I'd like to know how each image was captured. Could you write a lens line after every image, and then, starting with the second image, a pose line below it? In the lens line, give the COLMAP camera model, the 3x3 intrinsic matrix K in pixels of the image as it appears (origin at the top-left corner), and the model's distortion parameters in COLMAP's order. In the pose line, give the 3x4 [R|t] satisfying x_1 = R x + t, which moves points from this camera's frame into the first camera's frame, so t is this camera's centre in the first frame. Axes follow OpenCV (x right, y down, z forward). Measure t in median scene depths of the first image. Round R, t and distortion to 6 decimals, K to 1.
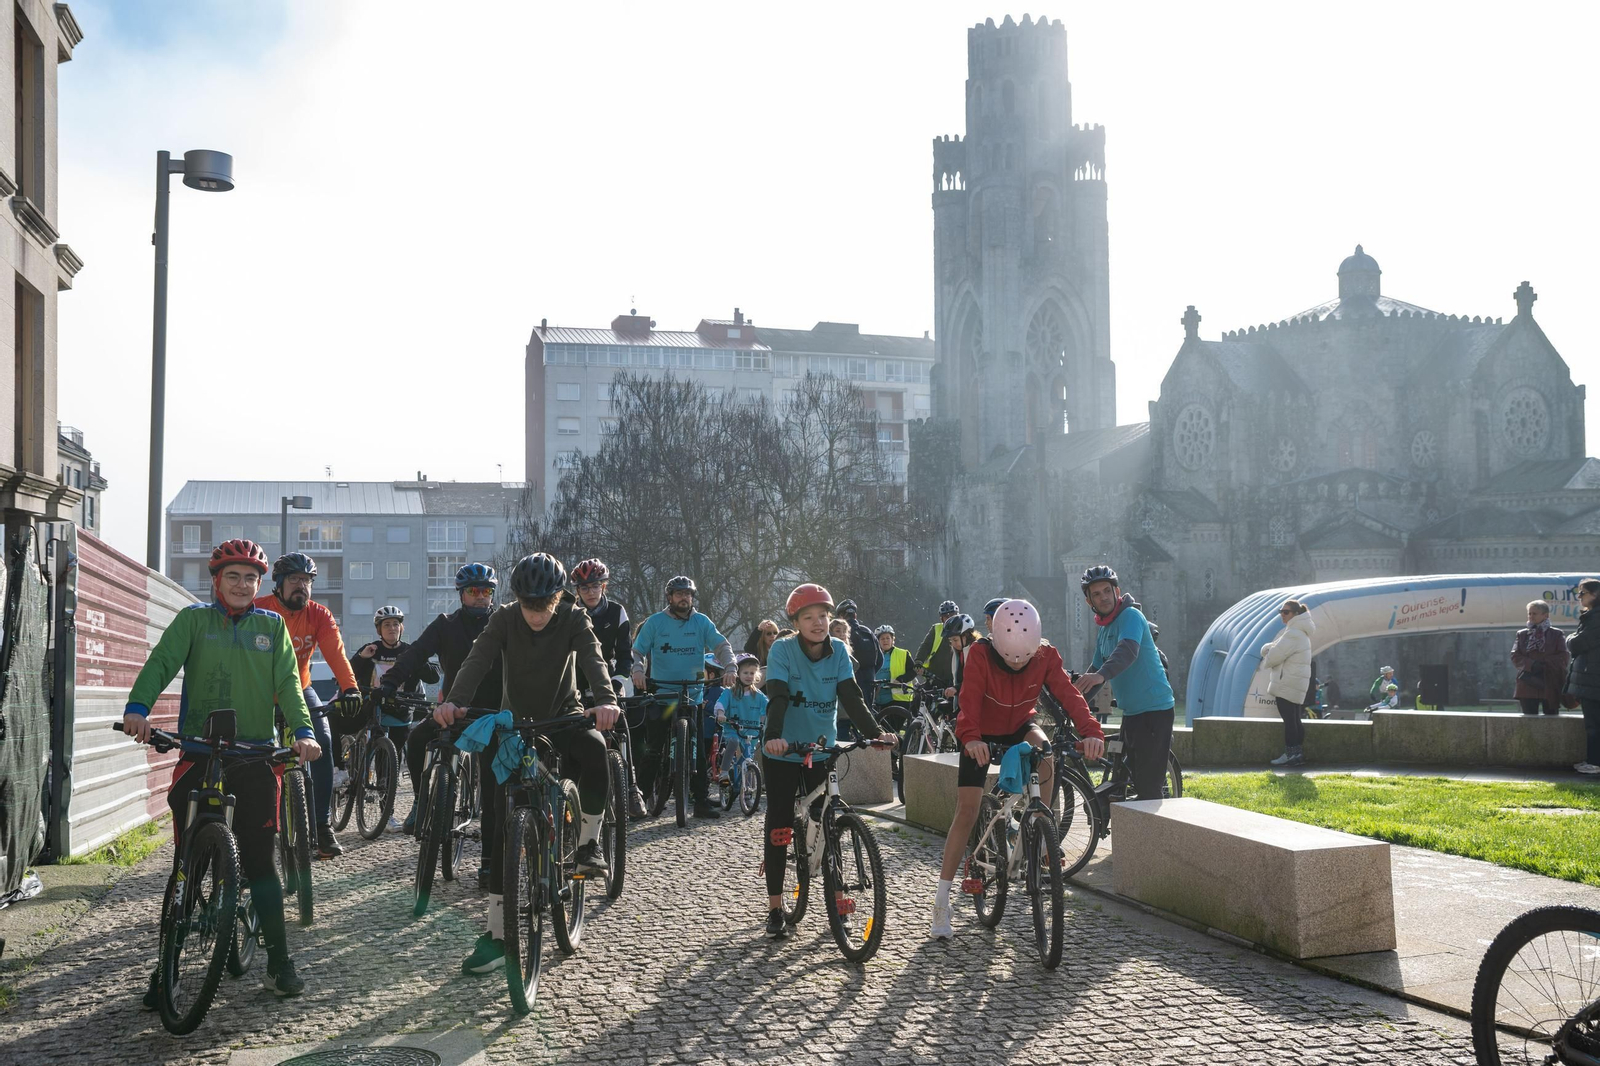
lens RADIAL K [[1622.0, 0, 724.9], [0, 1622.0, 483.7], [0, 0, 1]] dist [0.023752, 0.000000]
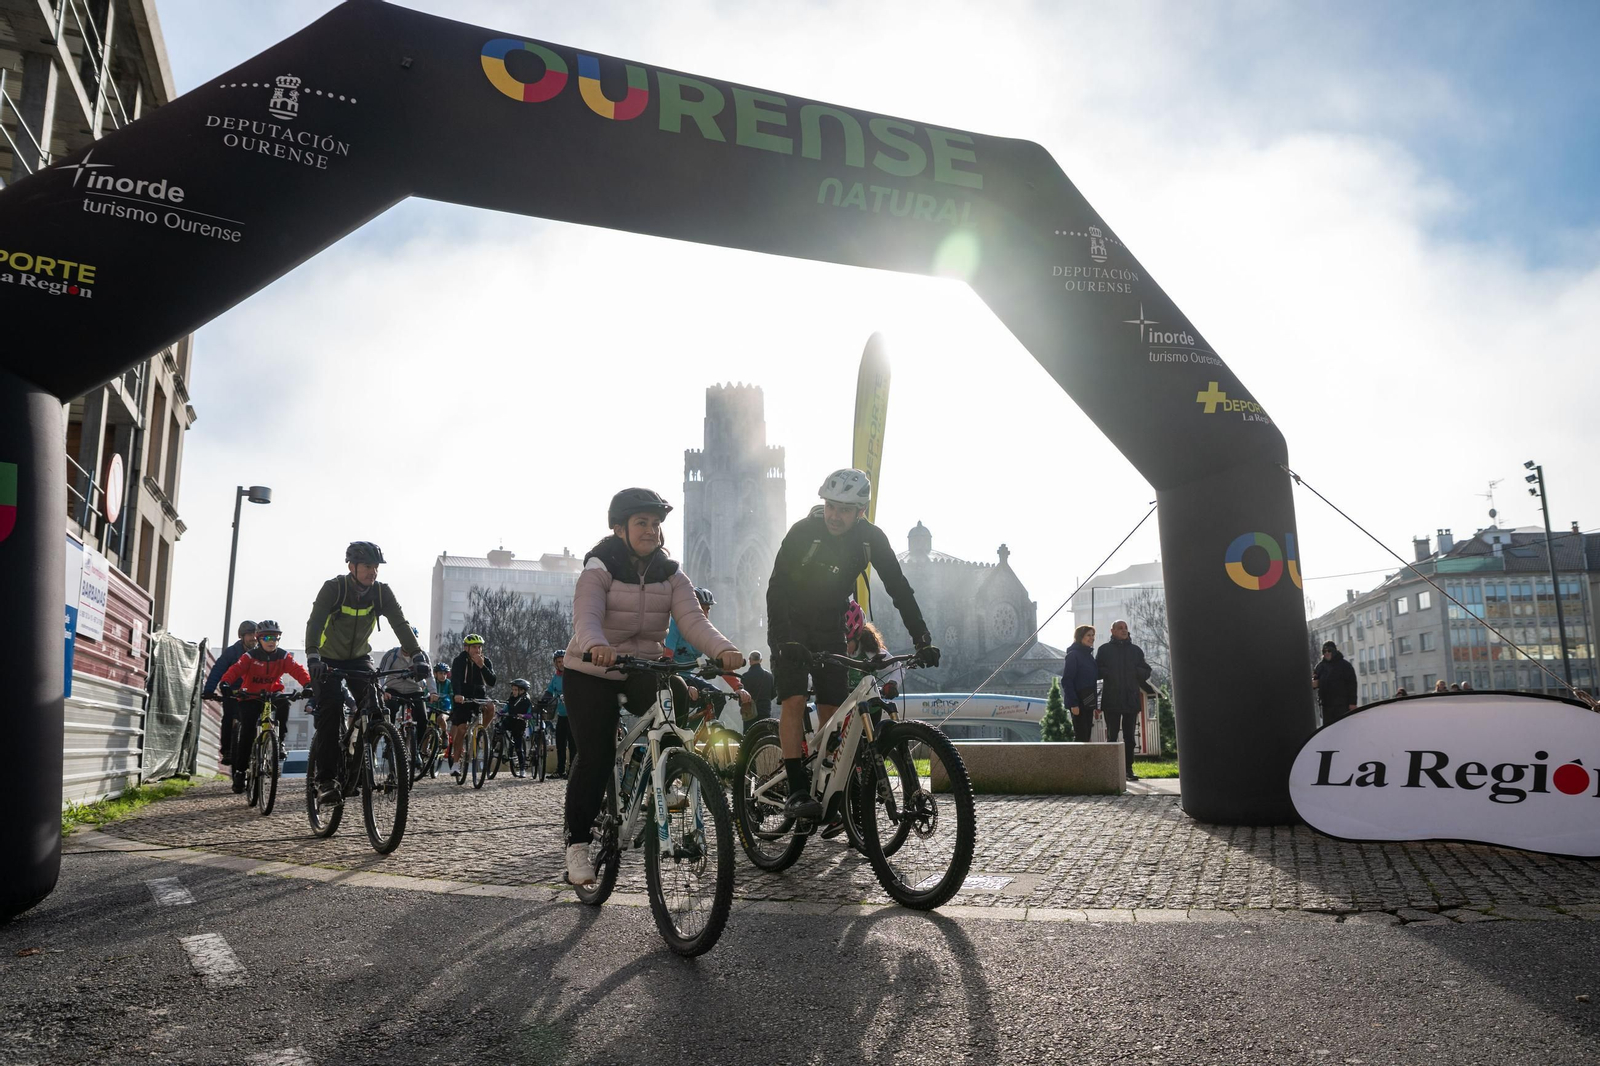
lens RADIAL K [[1180.2, 0, 793.6], [0, 1180.2, 521.6], [0, 0, 1]] dist [-0.087438, 0.055020]
pose [[0.986860, 0.026936, 0.159320, 0.047489], [-0.006493, 0.991822, -0.127465, 0.016877], [-0.161450, 0.124756, 0.978964, -0.213836]]
